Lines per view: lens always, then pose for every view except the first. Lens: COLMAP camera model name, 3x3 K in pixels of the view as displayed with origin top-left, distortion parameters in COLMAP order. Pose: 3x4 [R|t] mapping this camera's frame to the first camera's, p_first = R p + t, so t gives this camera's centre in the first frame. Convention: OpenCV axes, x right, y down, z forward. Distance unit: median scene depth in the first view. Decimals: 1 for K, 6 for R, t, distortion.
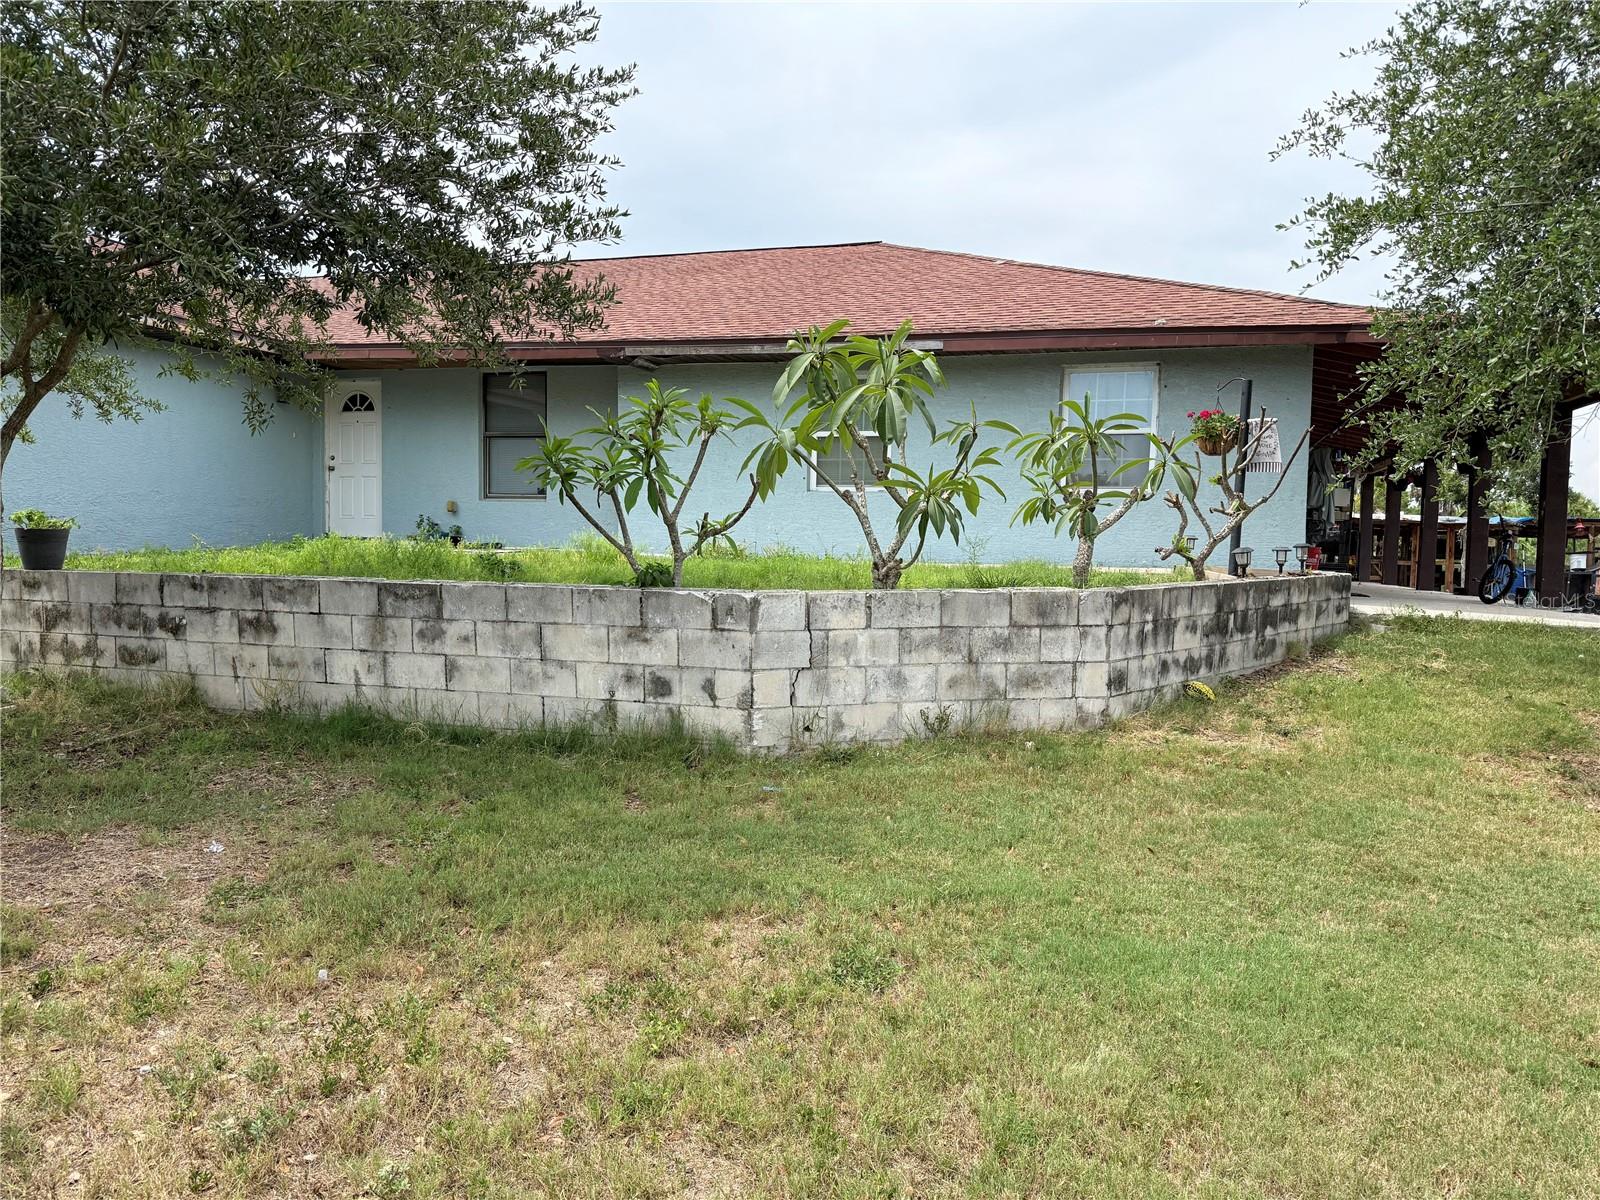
lens RADIAL K [[1184.2, 0, 800.6], [0, 1184.2, 597.4], [0, 0, 1]] dist [0.013942, 0.002690]
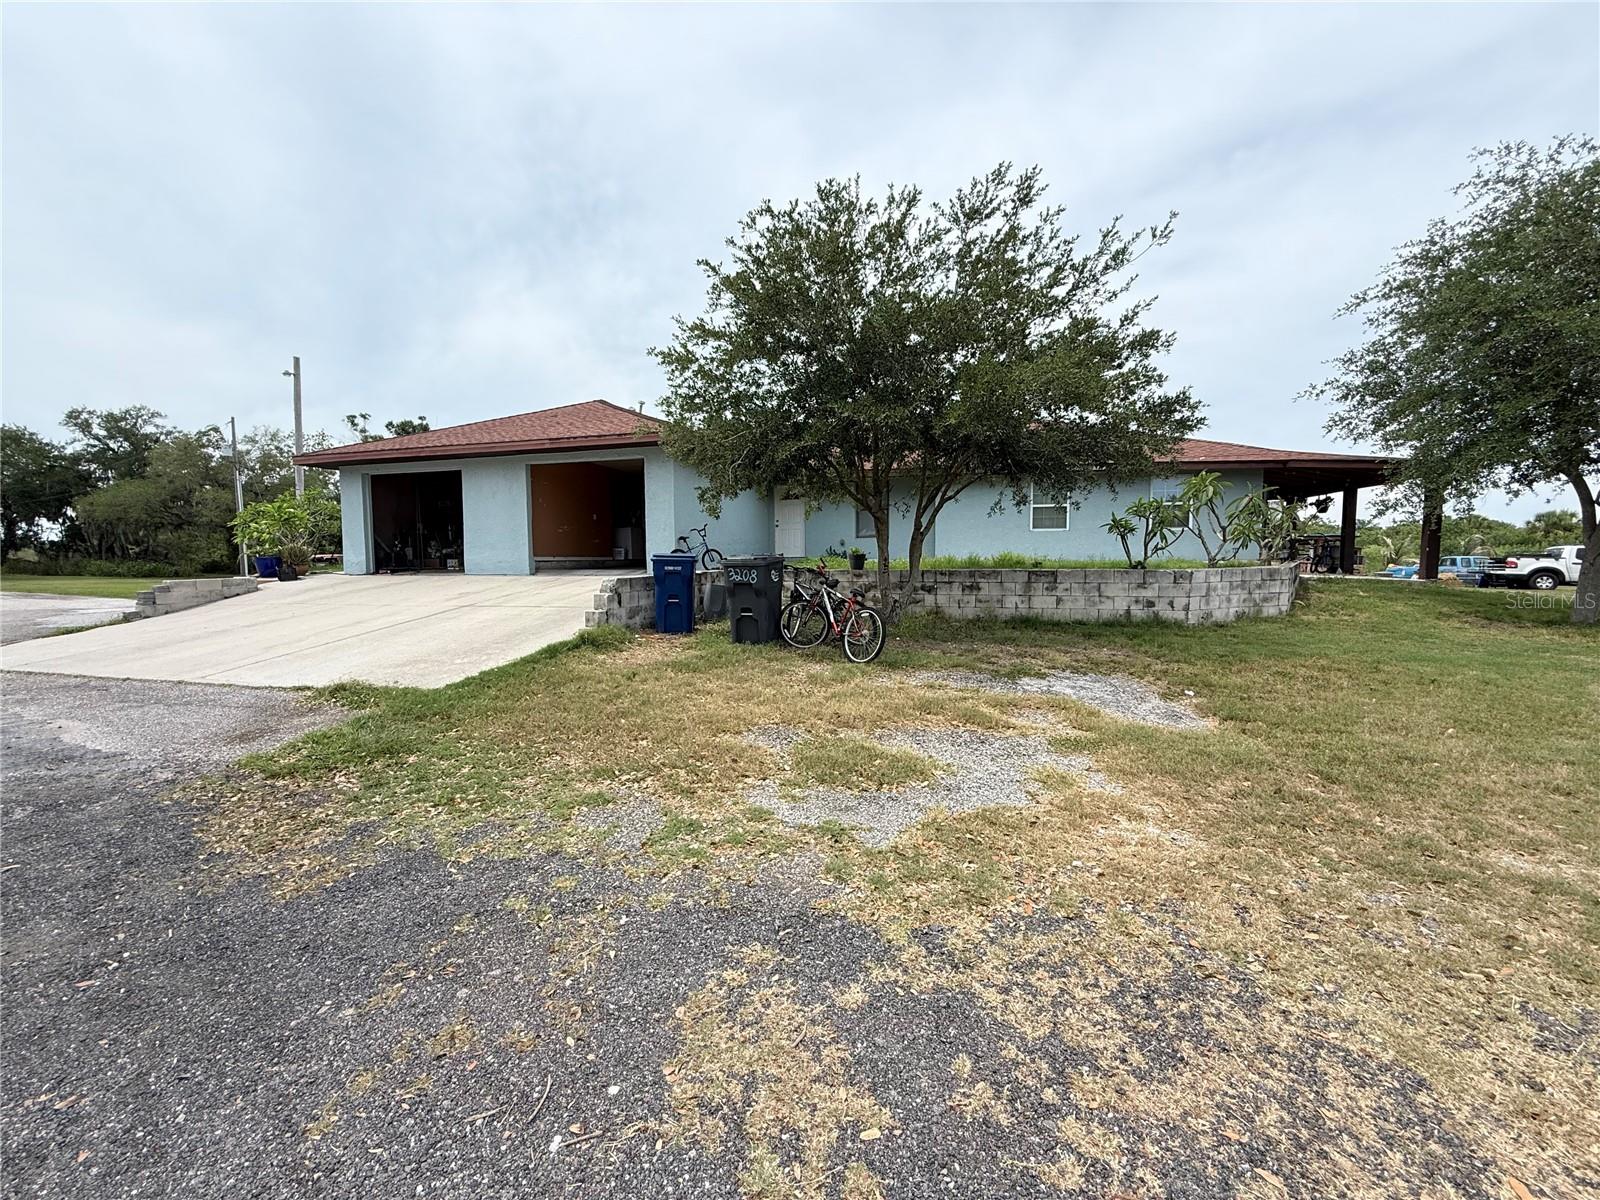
lens RADIAL K [[644.0, 0, 798.1], [0, 644.0, 600.3], [0, 0, 1]] dist [0.004167, 0.000424]
pose [[0.999215, -0.024410, 0.031189, -0.965486], [0.023755, 0.999493, 0.021192, 0.012895], [-0.031691, -0.020435, 0.999289, -0.495709]]
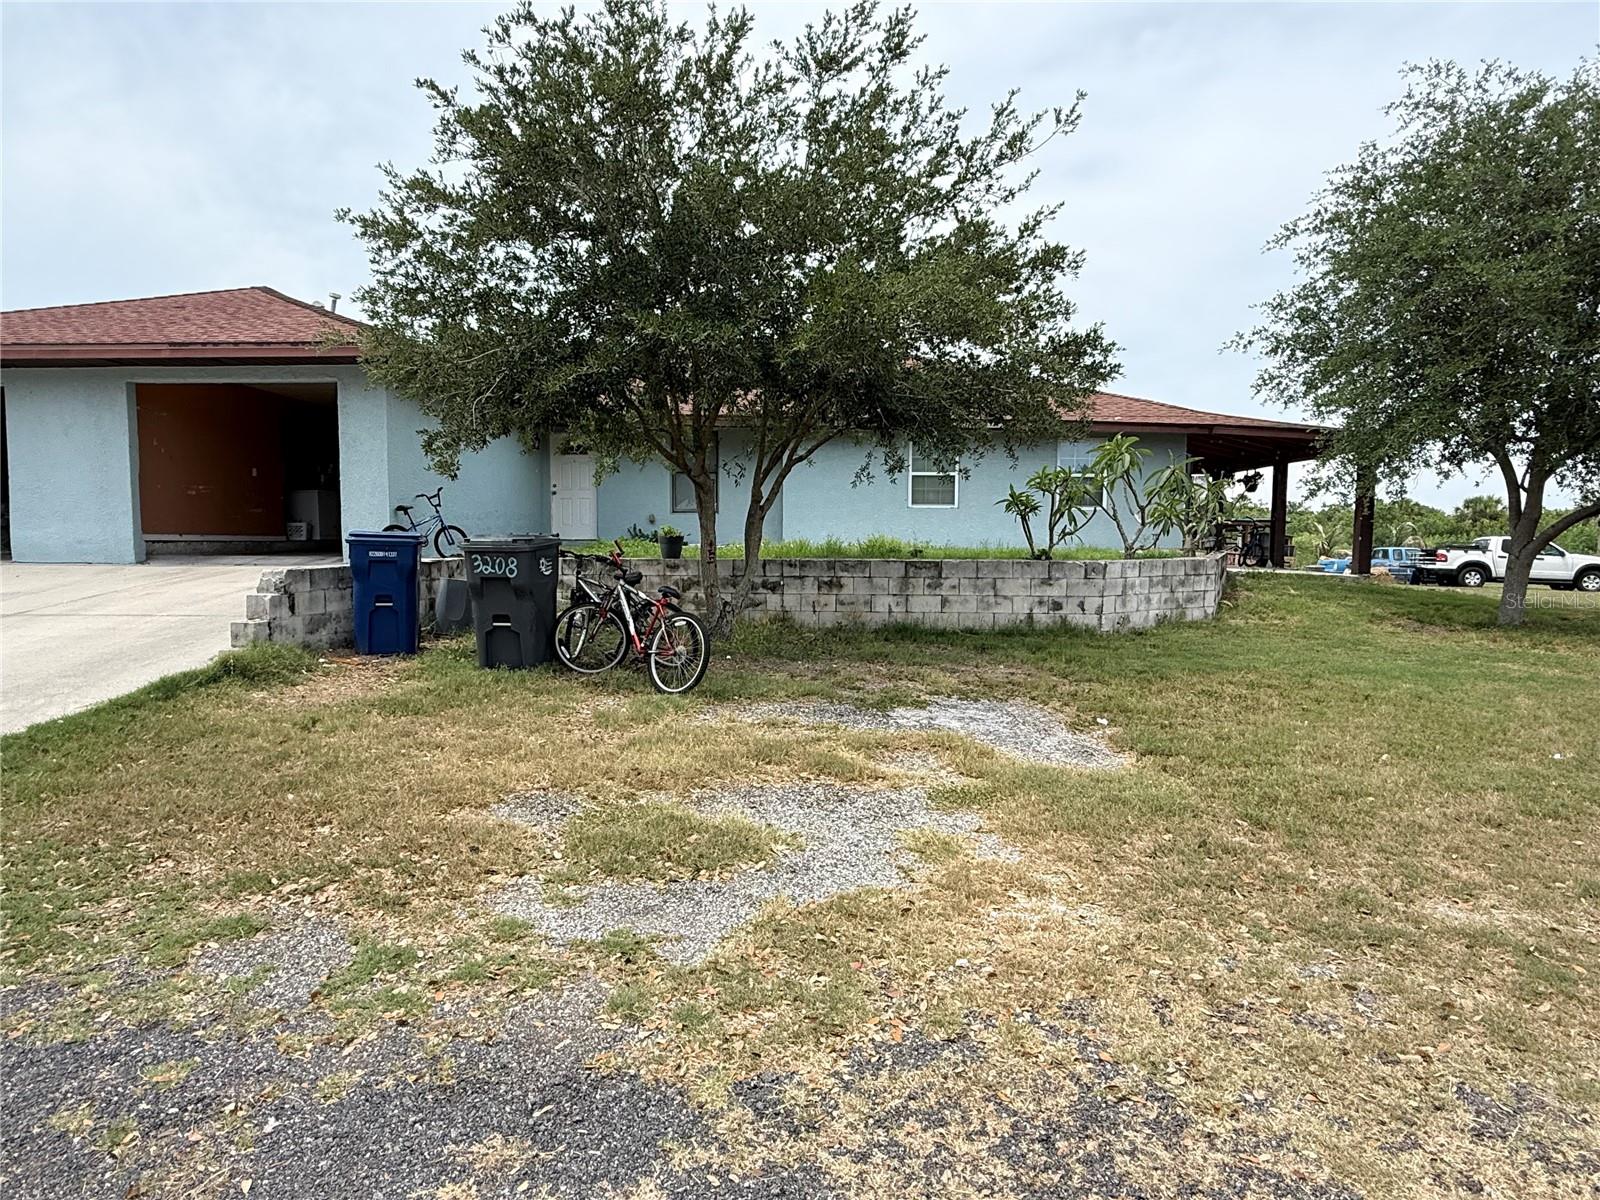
lens RADIAL K [[919.5, 0, 796.3], [0, 919.5, 606.1], [0, 0, 1]] dist [0.003338, 0.001497]
pose [[0.967557, -0.029812, 0.250888, -0.957902], [0.022897, 0.999274, 0.030438, 0.012998], [-0.251613, -0.023706, 0.967537, -0.487029]]
